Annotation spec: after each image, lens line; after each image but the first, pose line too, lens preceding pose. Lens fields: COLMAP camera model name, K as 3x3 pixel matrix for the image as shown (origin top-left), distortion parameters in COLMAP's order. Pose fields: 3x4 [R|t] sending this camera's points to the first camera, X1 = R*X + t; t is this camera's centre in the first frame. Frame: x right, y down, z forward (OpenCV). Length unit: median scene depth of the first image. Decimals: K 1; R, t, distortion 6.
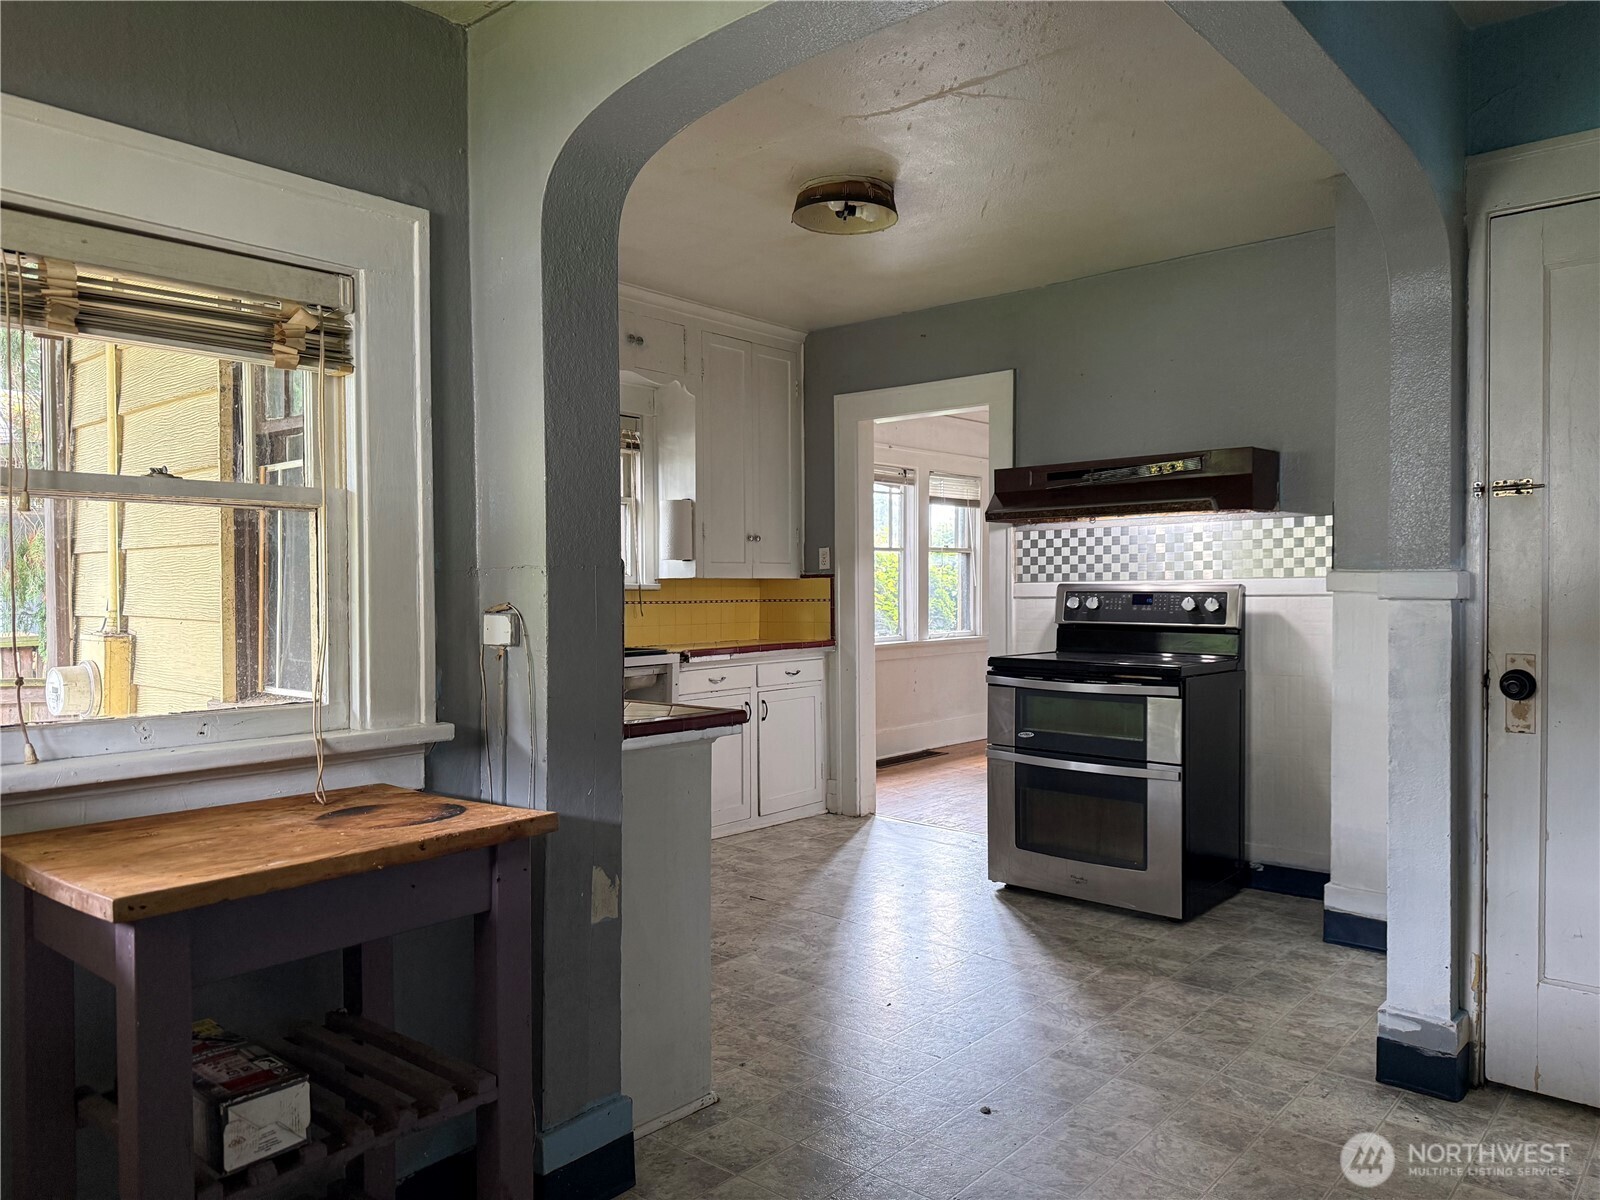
lens RADIAL K [[1117.4, 0, 804.8], [0, 1117.4, 604.7], [0, 0, 1]] dist [0.168448, -0.339219]
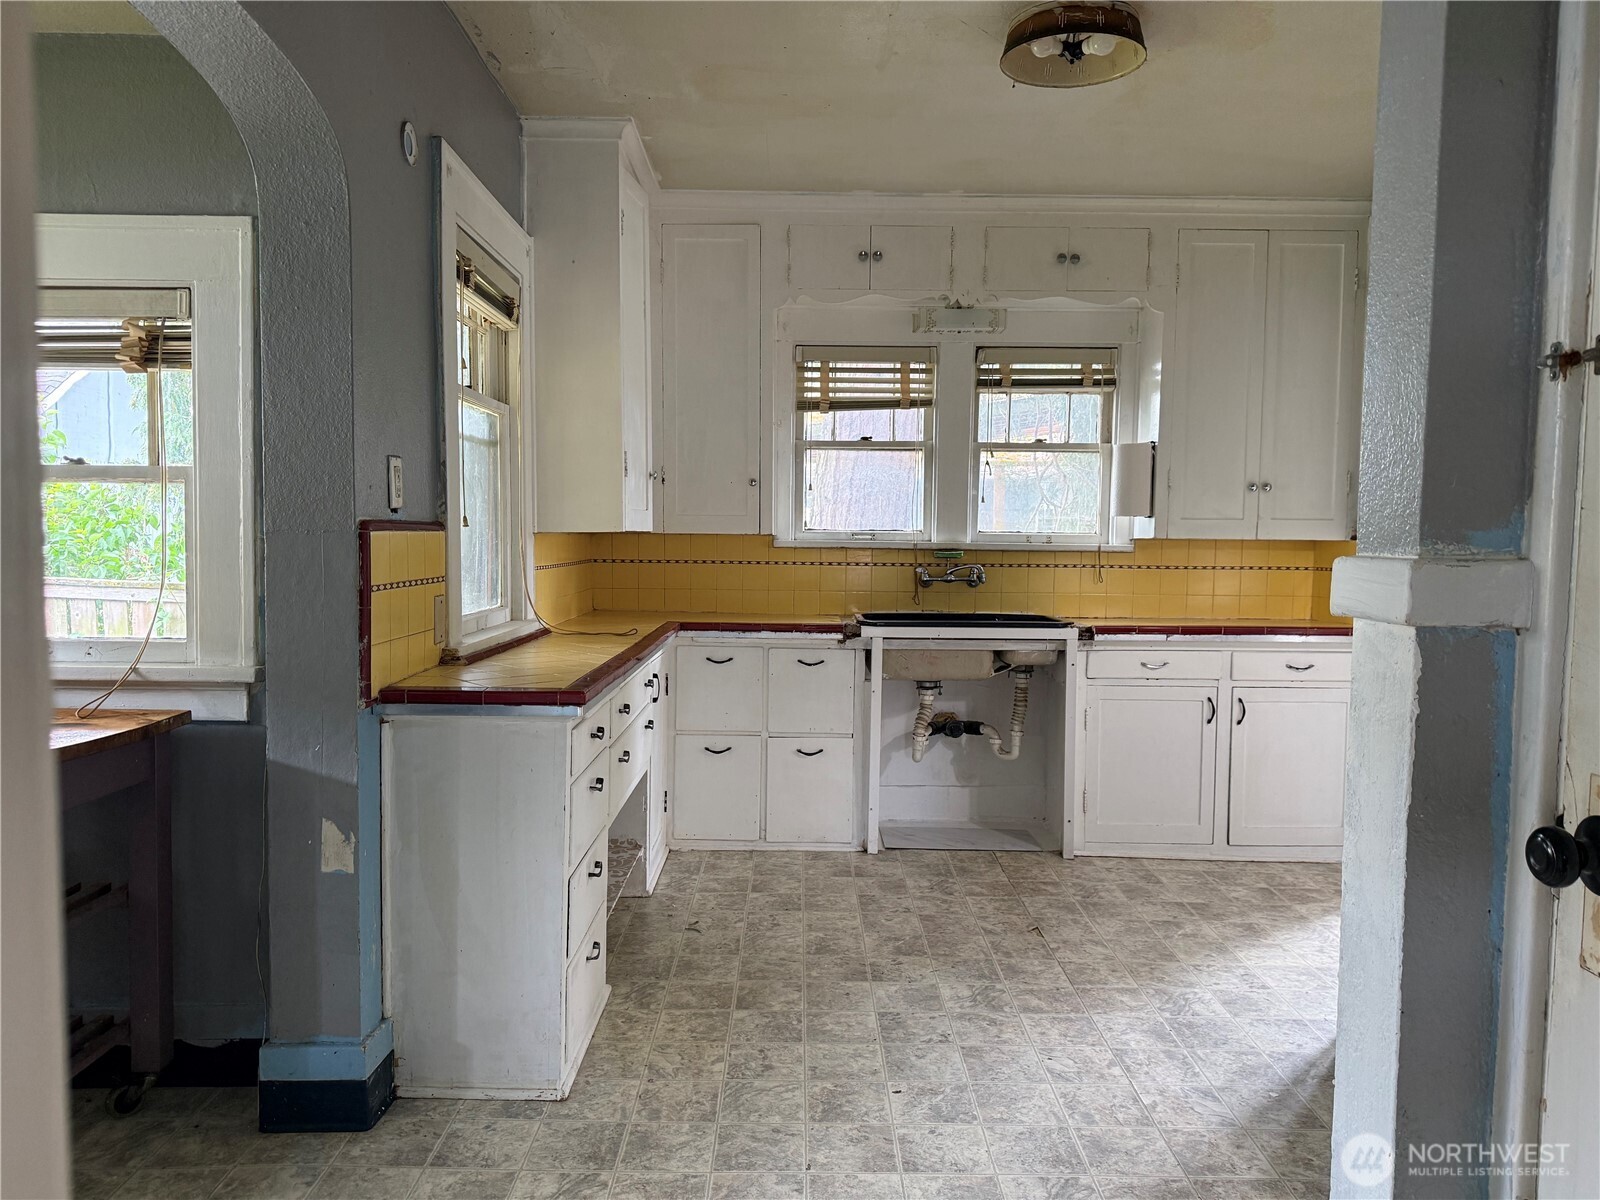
lens RADIAL K [[1132.2, 0, 800.0], [0, 1132.2, 600.0], [0, 0, 1]] dist [0.120364, -0.204260]
pose [[0.656559, 0.059096, -0.751956, 0.517775], [-0.028651, 0.998161, 0.053429, -0.023128], [0.753730, -0.013535, 0.657045, 0.369869]]
